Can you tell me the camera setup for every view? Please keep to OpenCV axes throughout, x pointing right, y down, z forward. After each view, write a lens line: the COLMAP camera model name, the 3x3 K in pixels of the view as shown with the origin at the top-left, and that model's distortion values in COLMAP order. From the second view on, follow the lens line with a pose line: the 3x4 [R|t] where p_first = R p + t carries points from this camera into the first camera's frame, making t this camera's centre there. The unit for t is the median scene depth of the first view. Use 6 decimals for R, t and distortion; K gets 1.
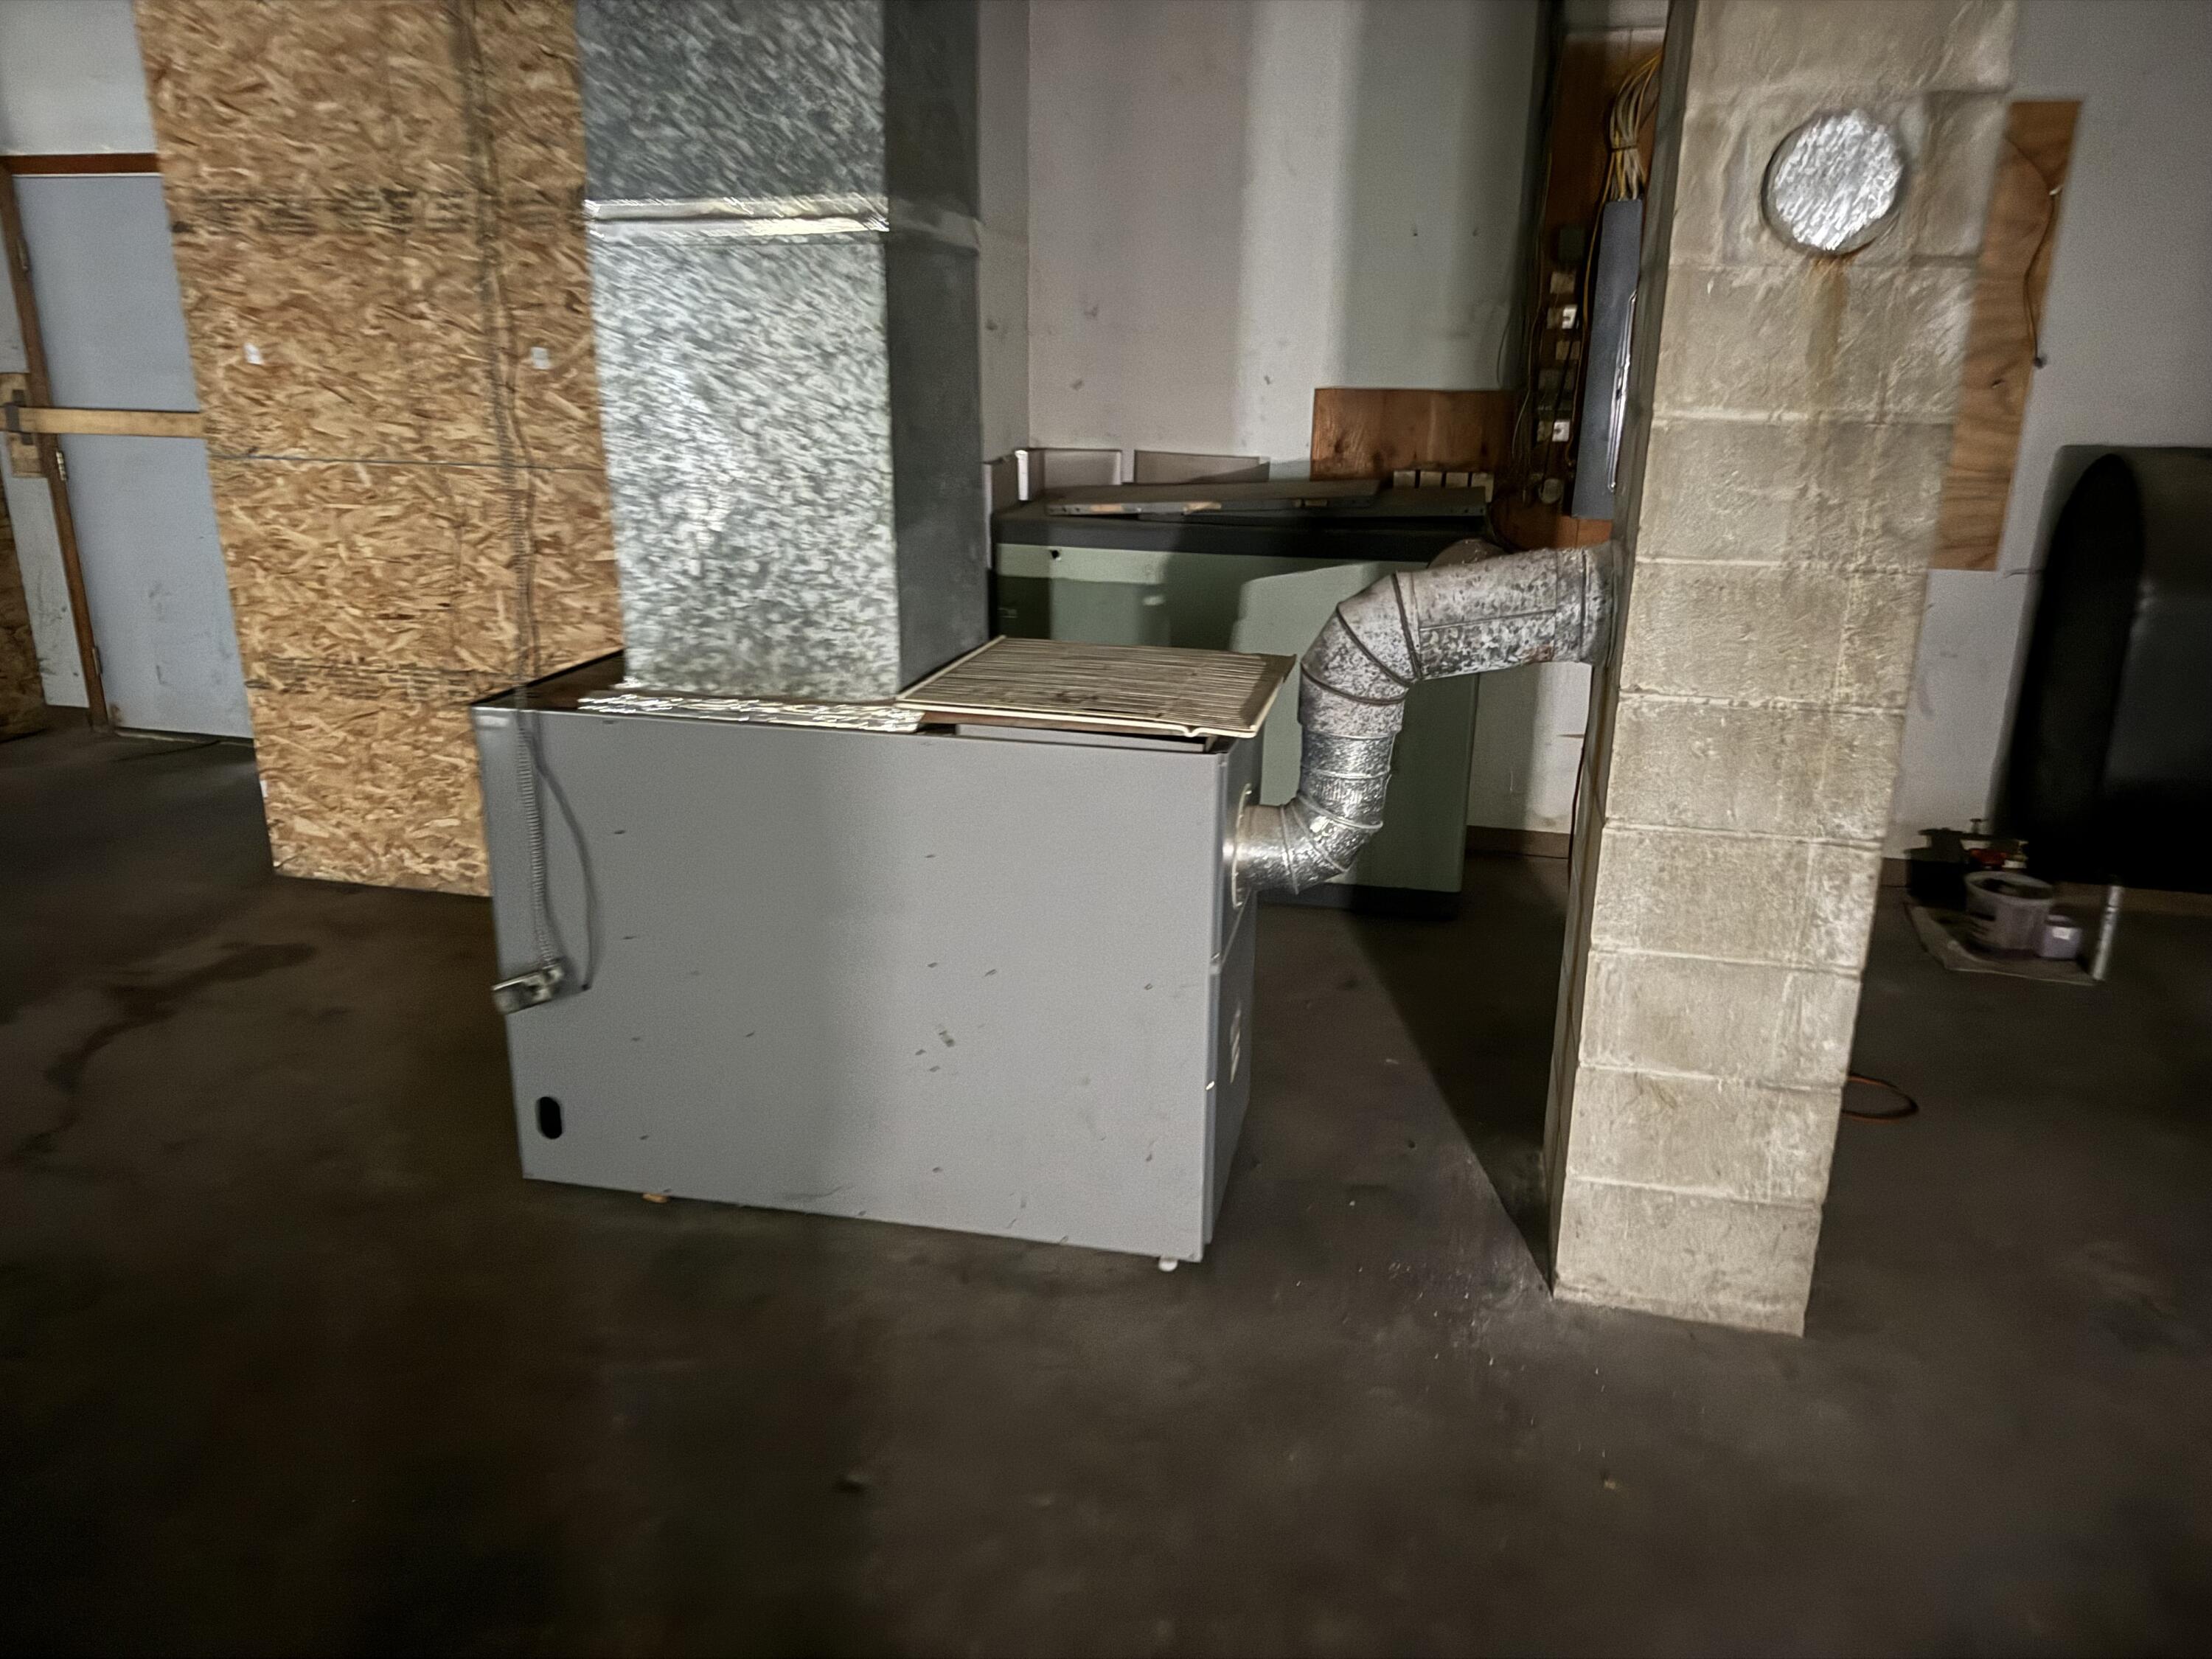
lens RADIAL K [[1552.0, 0, 1098.9], [0, 1552.0, 837.3], [0, 0, 1]] dist [0.004501, -0.005028]
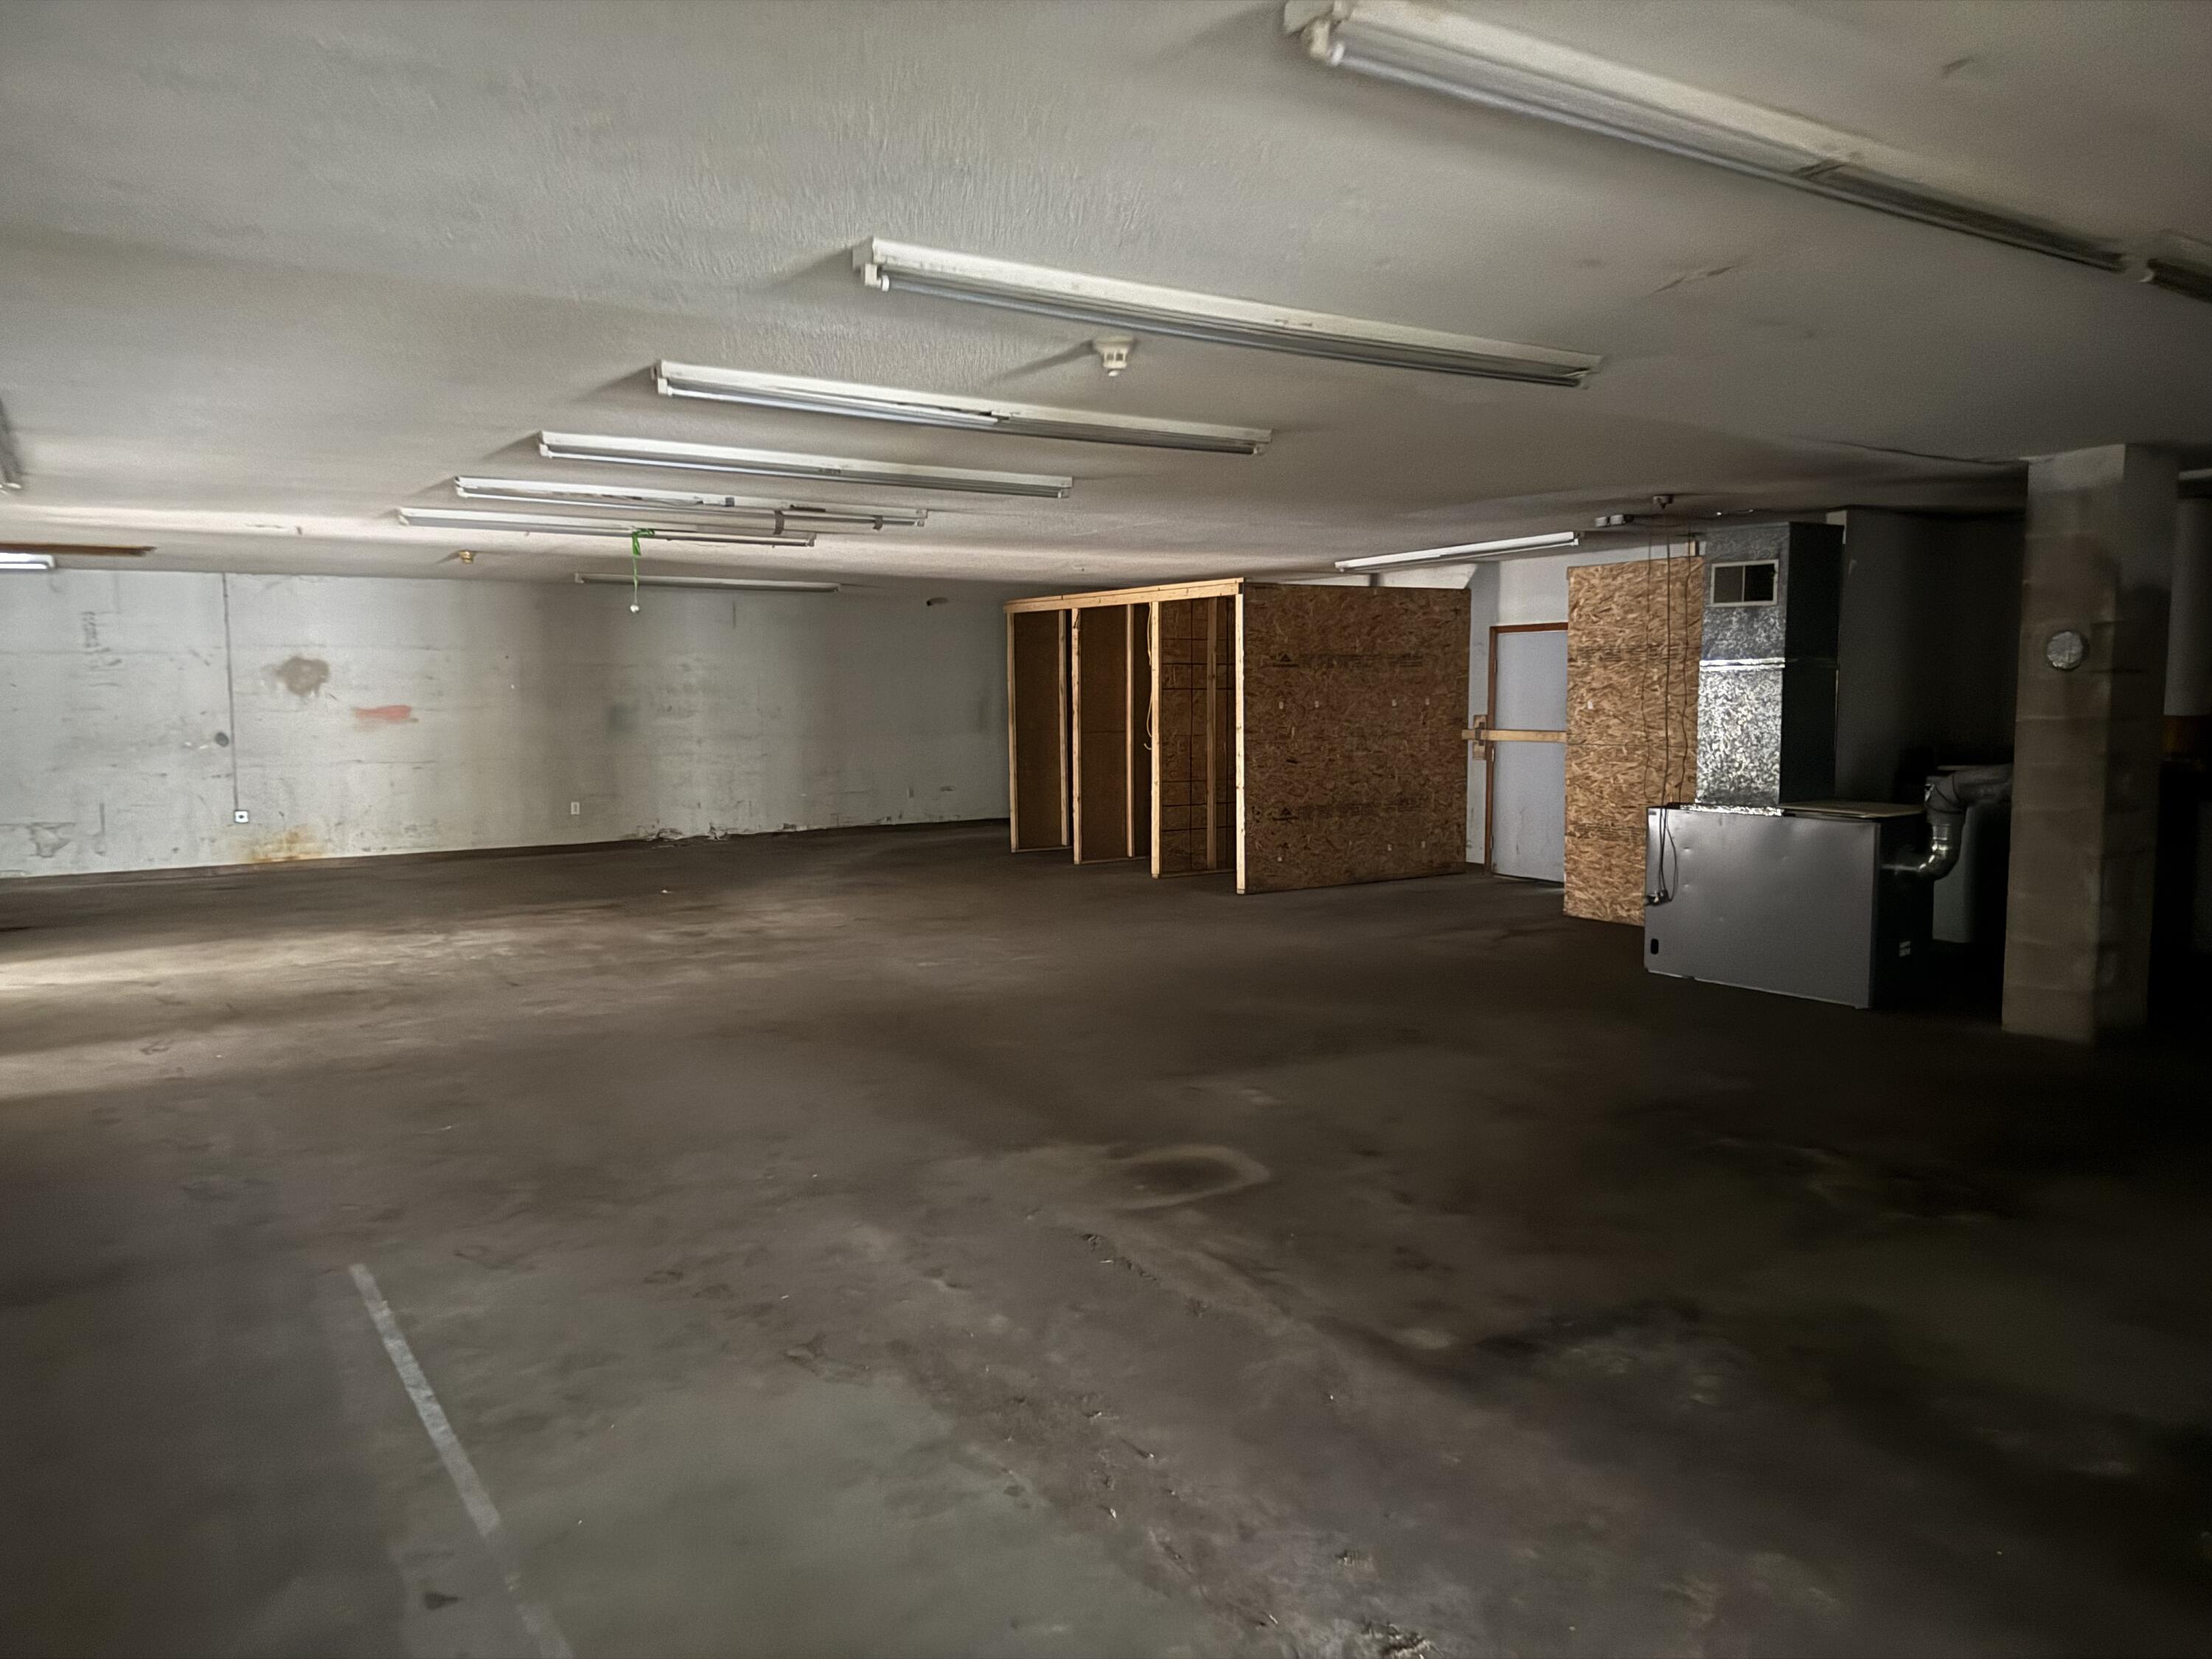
lens RADIAL K [[1552.0, 0, 1095.6], [0, 1552.0, 832.0], [0, 0, 1]] dist [0.004501, -0.005028]
pose [[0.728053, 0.046348, -0.683952, 0.661895], [-0.196409, 0.969988, -0.143343, 0.444862], [0.656781, 0.238696, 0.715306, -1.398678]]
